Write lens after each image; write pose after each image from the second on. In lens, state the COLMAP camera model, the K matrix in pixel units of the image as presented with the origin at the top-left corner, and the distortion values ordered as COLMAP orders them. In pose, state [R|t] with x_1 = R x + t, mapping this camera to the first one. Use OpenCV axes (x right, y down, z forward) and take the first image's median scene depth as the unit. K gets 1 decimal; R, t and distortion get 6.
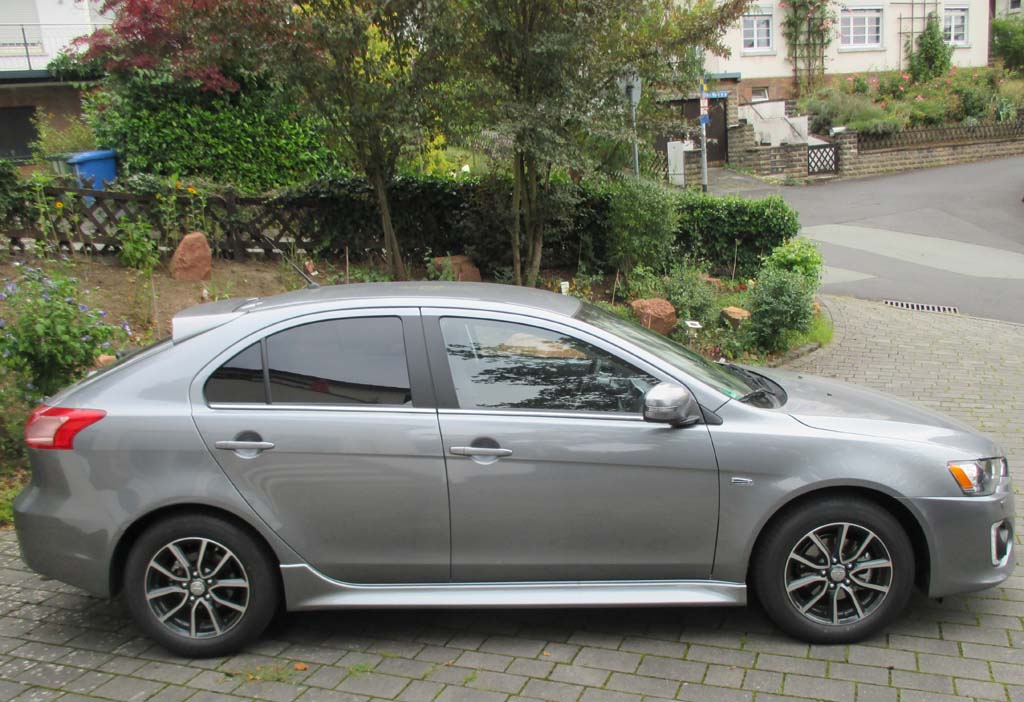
lens RADIAL K [[952.5, 0, 509.7], [0, 952.5, 428.9], [0, 0, 1]] dist [-0.056816, 0.021737]
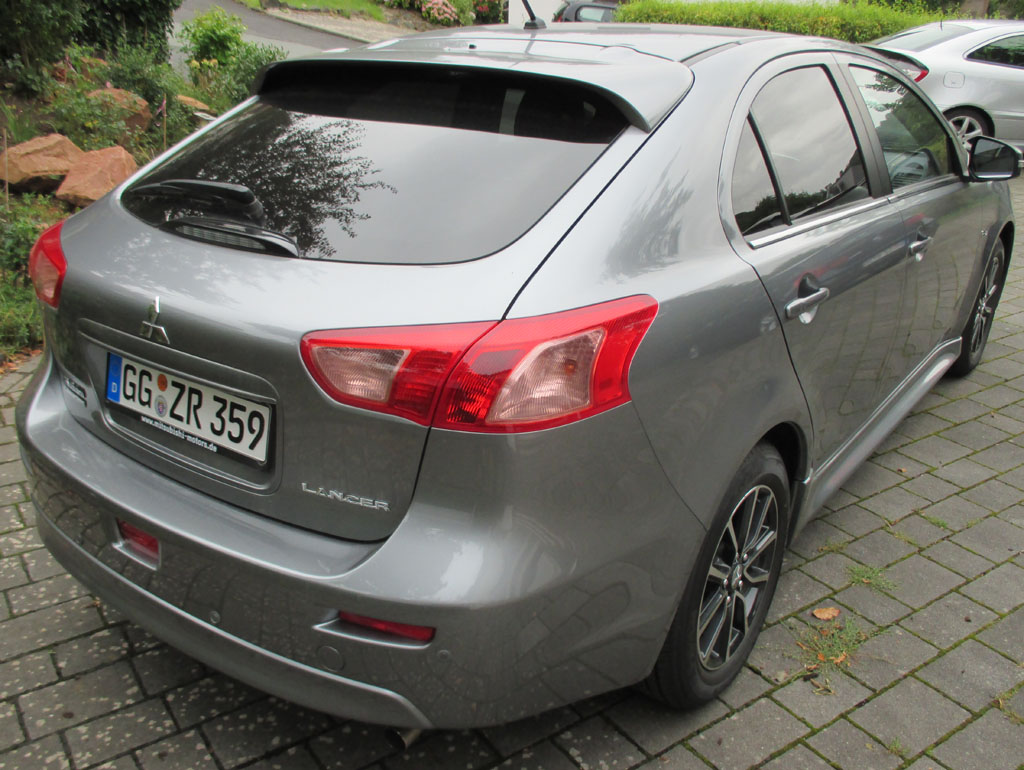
lens RADIAL K [[948.0, 0, 512.0], [0, 948.0, 385.0], [0, 0, 1]] dist [-0.020635, 0.001294]
pose [[0.603920, -0.279034, 0.746606, -0.790923], [0.158557, 0.960055, 0.230554, -0.089106], [-0.781115, -0.020857, 0.624039, 0.752526]]
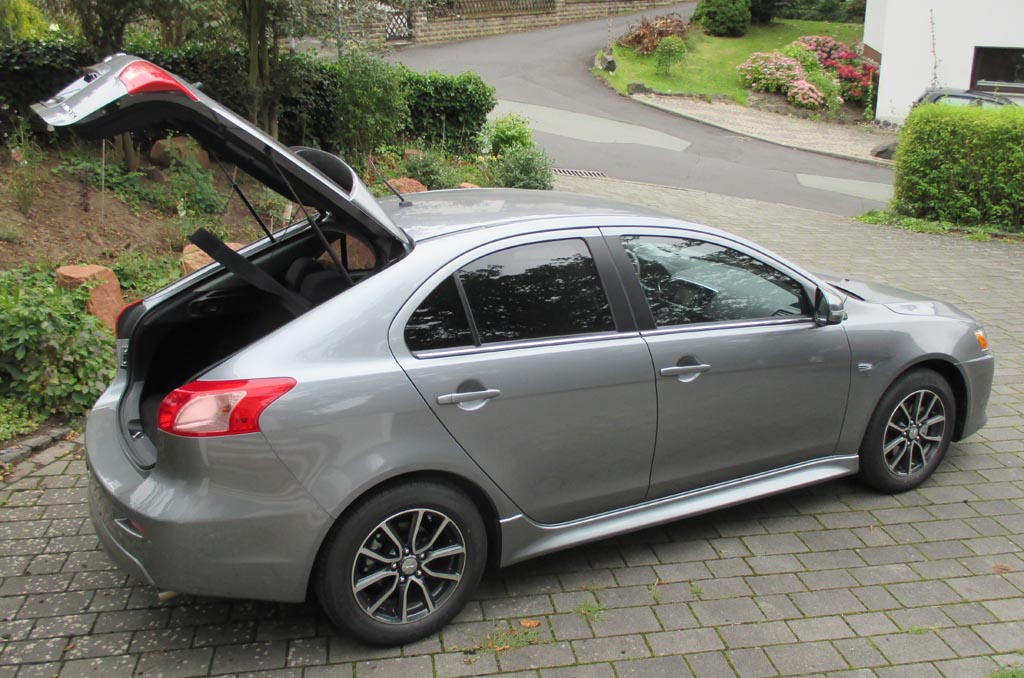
lens RADIAL K [[943.3, 0, 512.0], [0, 943.3, 339.0], [0, 0, 1]] dist [-0.045865, -0.001834]
pose [[0.879483, -0.110446, 0.462937, -0.618252], [0.085339, 0.993532, 0.074907, -0.093912], [-0.468216, -0.026372, 0.883220, 0.198907]]
